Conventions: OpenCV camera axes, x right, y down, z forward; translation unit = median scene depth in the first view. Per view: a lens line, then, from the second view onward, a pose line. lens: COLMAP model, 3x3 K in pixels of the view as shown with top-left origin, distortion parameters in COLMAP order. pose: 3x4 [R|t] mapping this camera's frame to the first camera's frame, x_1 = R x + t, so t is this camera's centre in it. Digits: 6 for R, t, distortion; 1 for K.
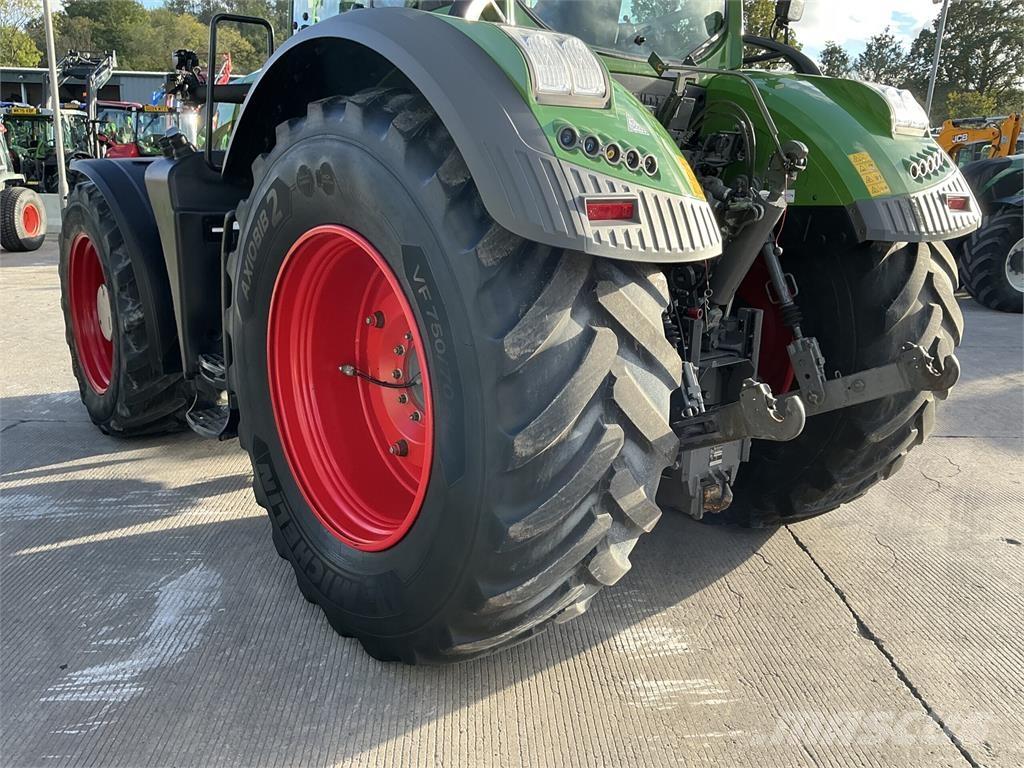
lens RADIAL K [[860.6, 0, 514.8], [0, 860.6, 384.4], [0, 0, 1]] dist [0.091127, -0.179865]
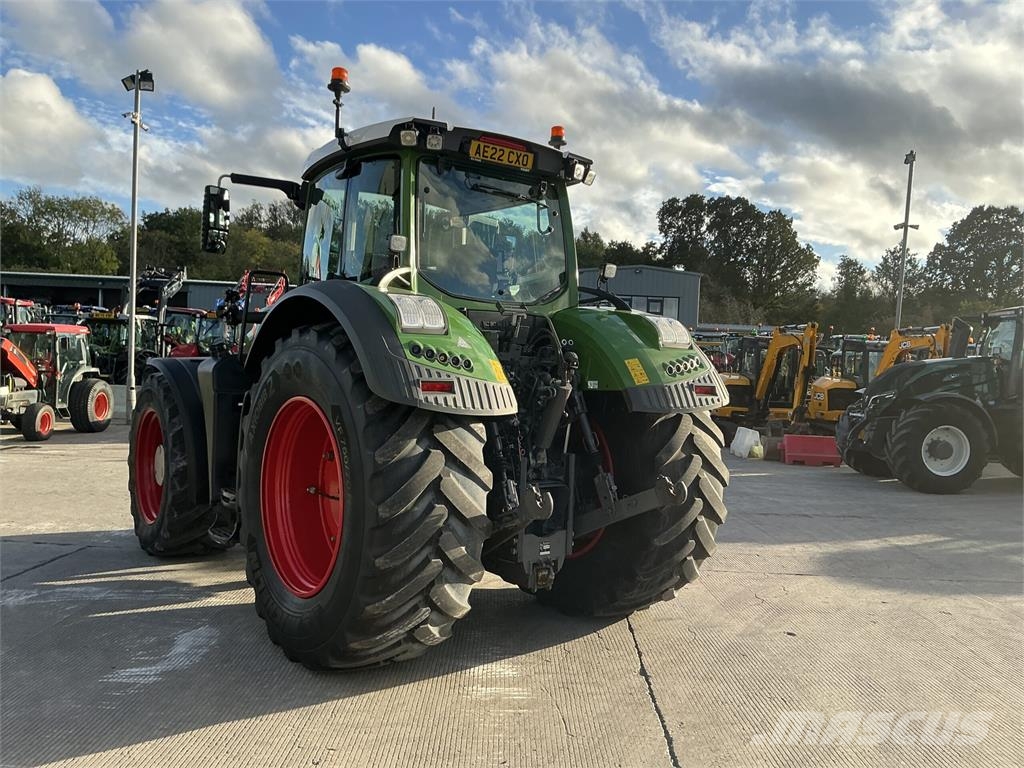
lens RADIAL K [[860.6, 0, 513.5], [0, 860.6, 380.5], [0, 0, 1]] dist [0.091127, -0.179865]
pose [[0.998782, 0.009569, -0.048401, 0.245052], [-0.020300, 0.973830, -0.226369, 0.138081], [0.044968, 0.227076, 0.972838, -0.548803]]
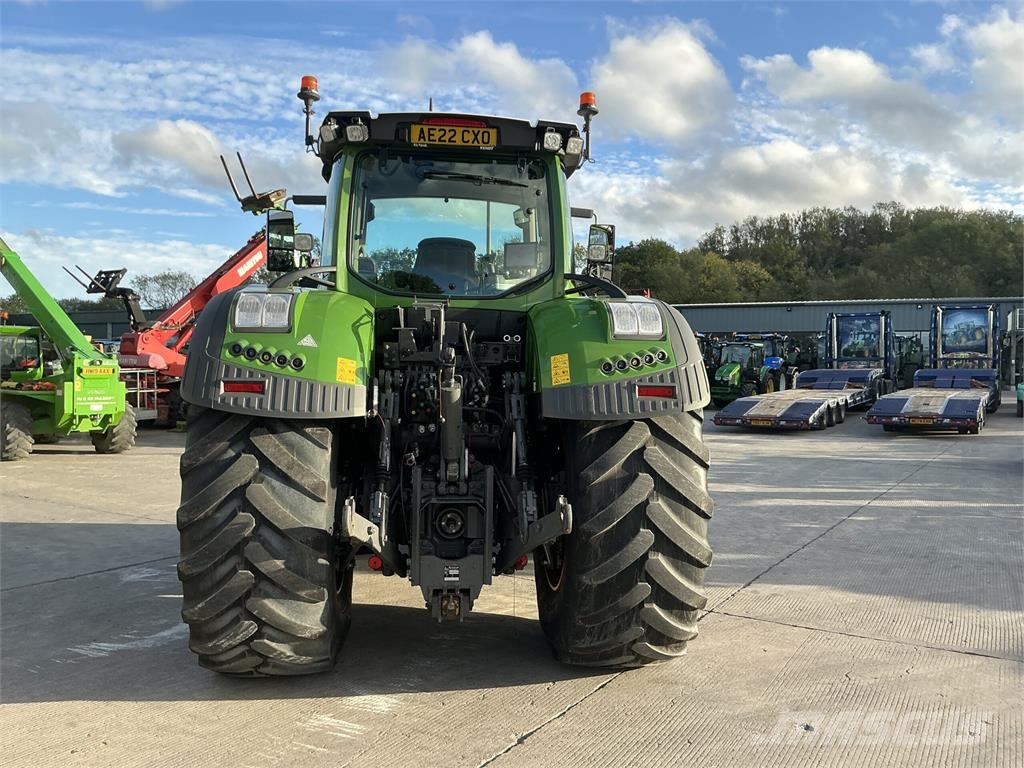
lens RADIAL K [[860.6, 0, 518.0], [0, 860.6, 378.8], [0, 0, 1]] dist [0.091127, -0.179865]
pose [[0.832974, -0.011485, -0.553193, 1.045969], [-0.126539, 0.969334, -0.210662, 0.058014], [0.538649, 0.245477, 0.805977, -0.095411]]
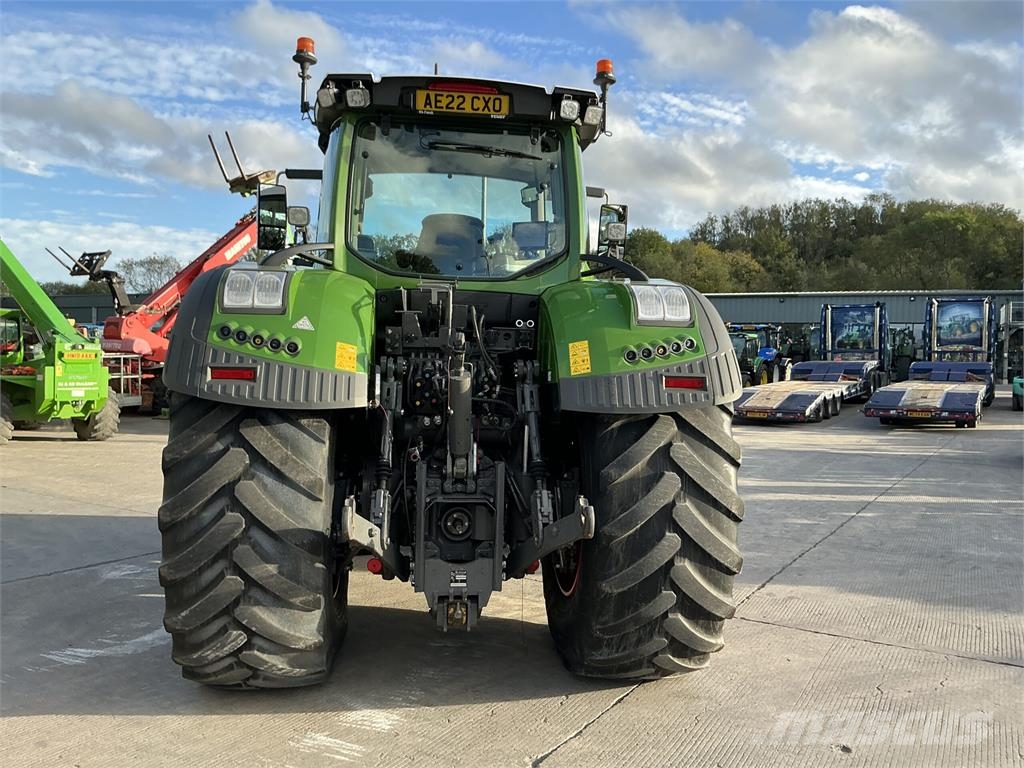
lens RADIAL K [[860.6, 0, 513.6], [0, 860.6, 379.9], [0, 0, 1]] dist [0.091127, -0.179865]
pose [[0.837950, 0.004202, -0.545731, 0.954026], [-0.133863, 0.971005, -0.198064, 0.040136], [0.529075, 0.239021, 0.814216, -0.027177]]
